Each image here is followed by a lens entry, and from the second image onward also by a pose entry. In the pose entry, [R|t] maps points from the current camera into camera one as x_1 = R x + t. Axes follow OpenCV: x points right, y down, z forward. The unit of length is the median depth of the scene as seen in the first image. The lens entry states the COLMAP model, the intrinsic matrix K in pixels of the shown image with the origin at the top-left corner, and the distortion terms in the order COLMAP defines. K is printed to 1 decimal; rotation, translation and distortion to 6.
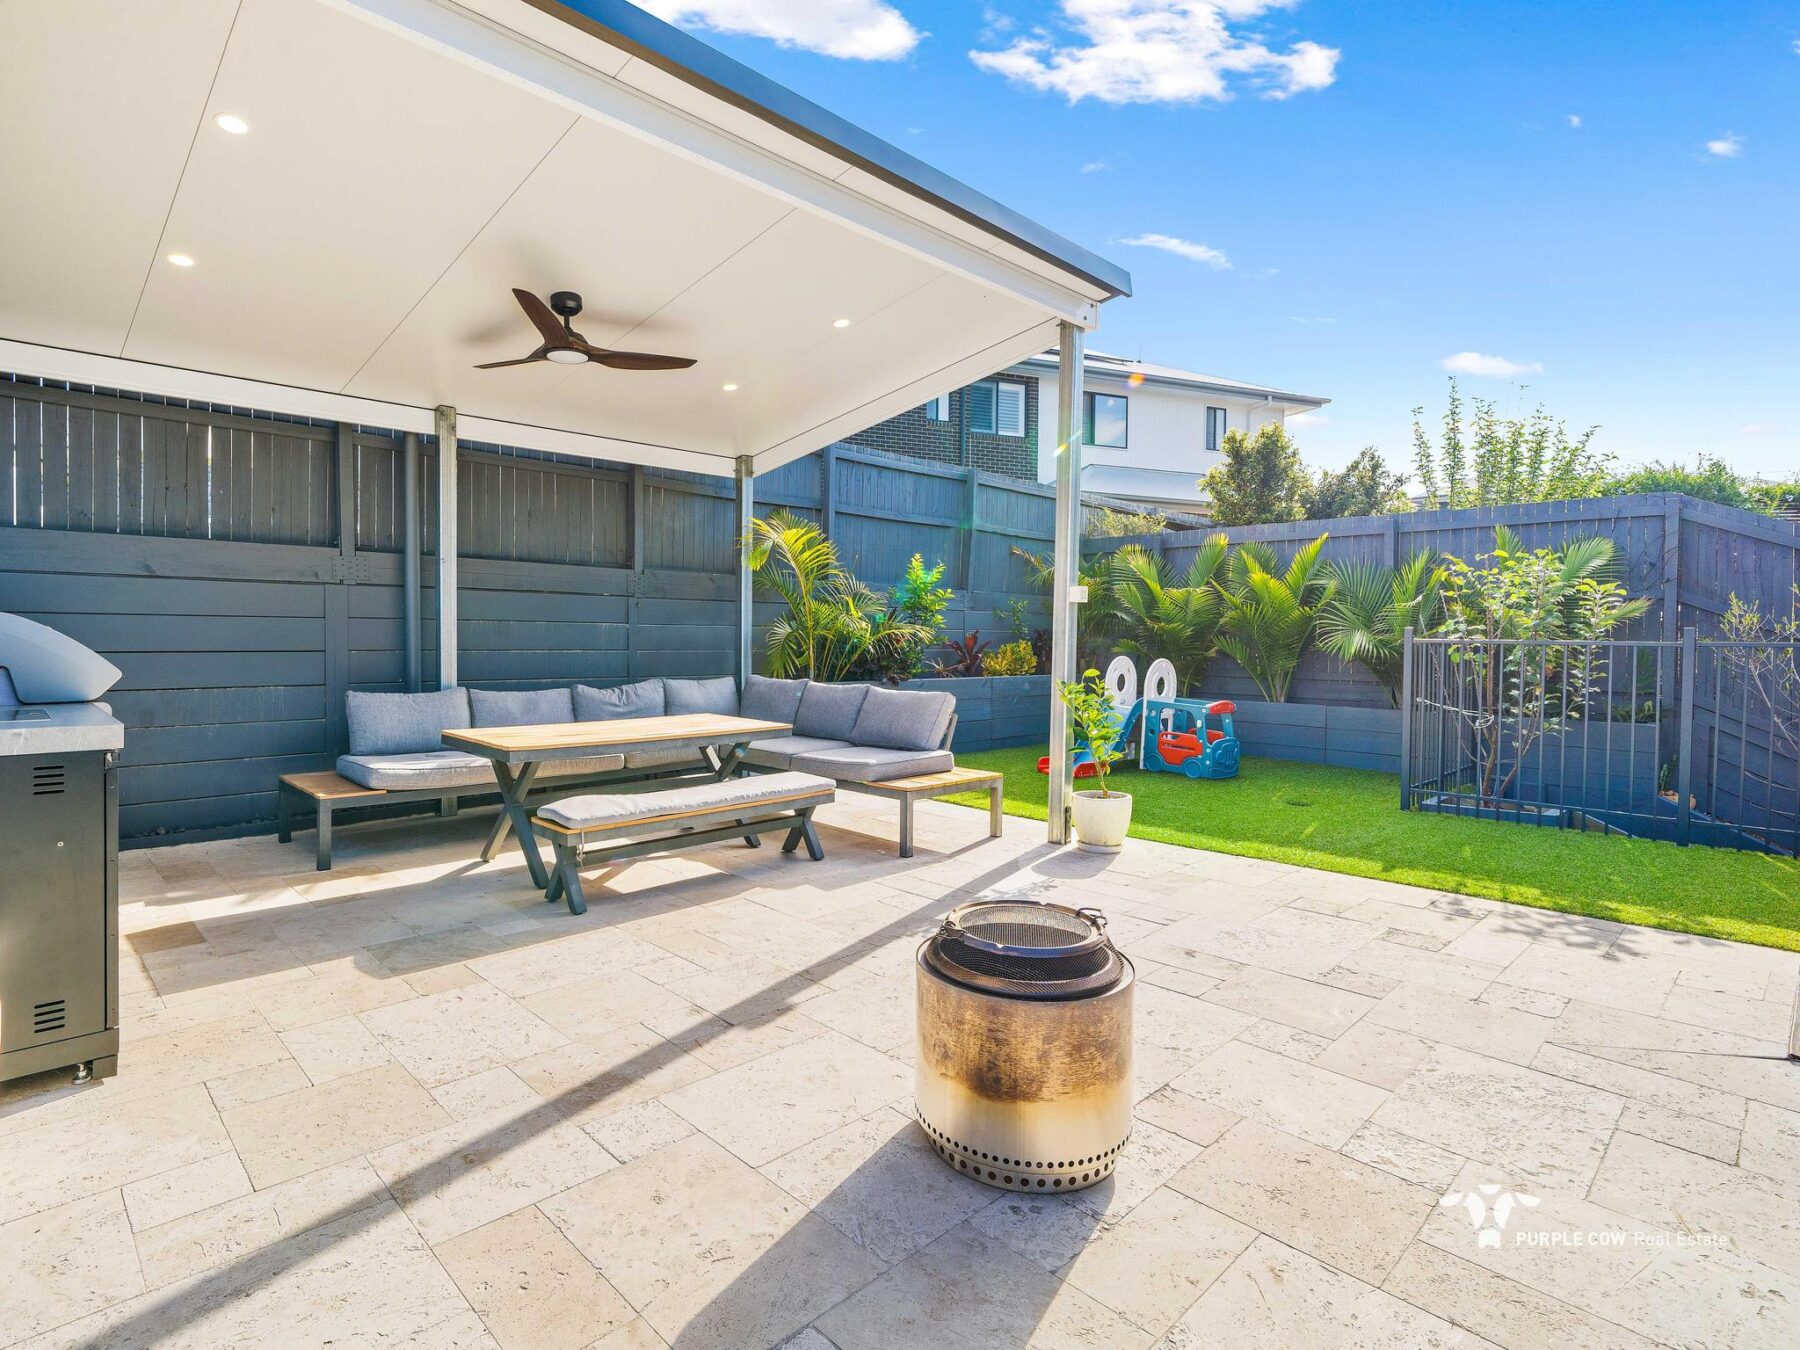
lens RADIAL K [[921.3, 0, 902.6], [0, 921.3, 639.8], [0, 0, 1]] dist [0.000289, -0.000414]
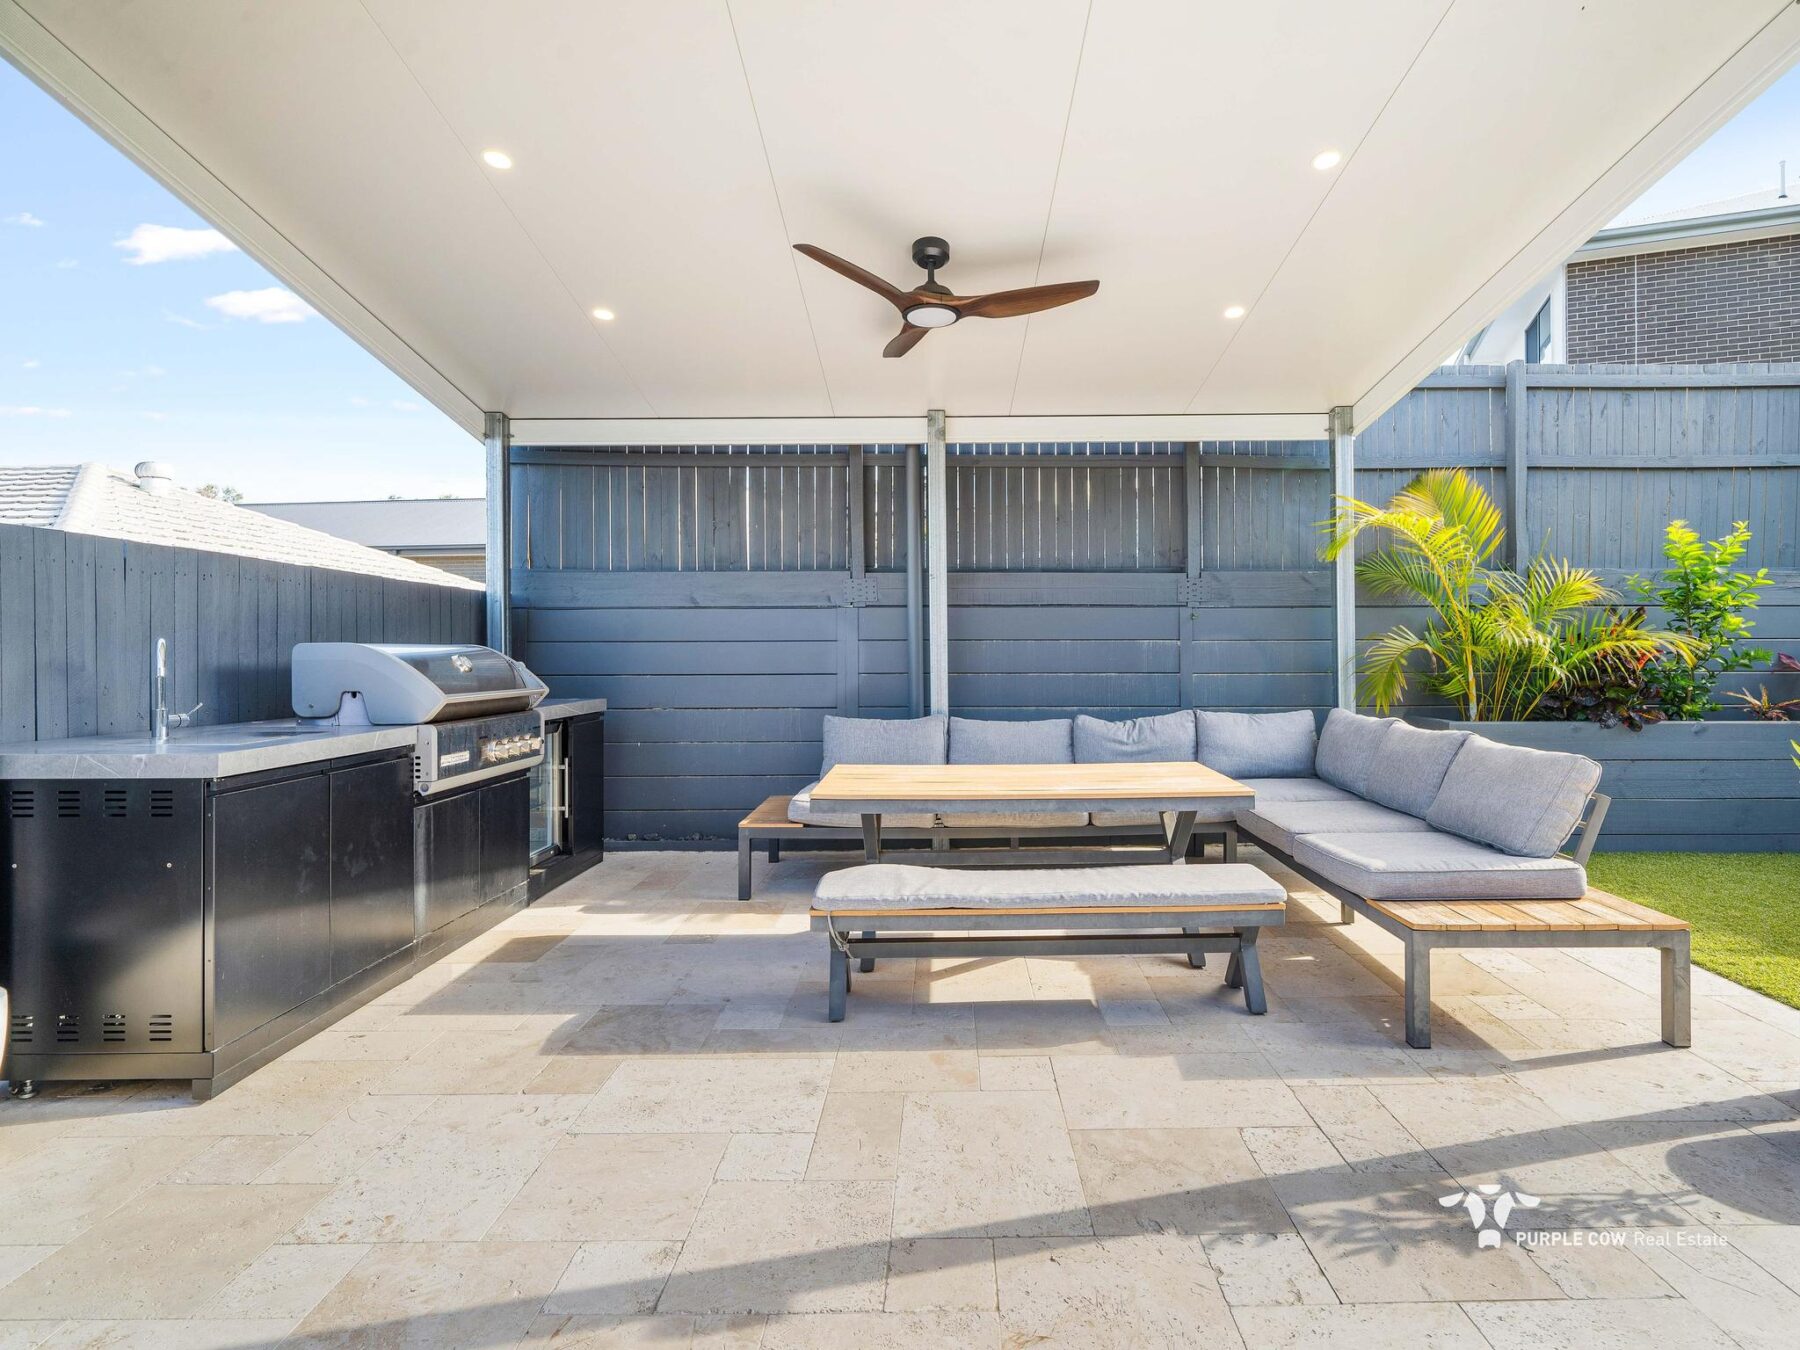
lens RADIAL K [[973.4, 0, 902.7], [0, 973.4, 635.6], [0, 0, 1]] dist [0.002072, -0.000309]
pose [[0.707523, -0.023222, -0.706309, 0.179696], [0.007227, 0.999645, -0.025628, -0.002150], [0.706654, 0.013028, 0.707440, 0.304609]]
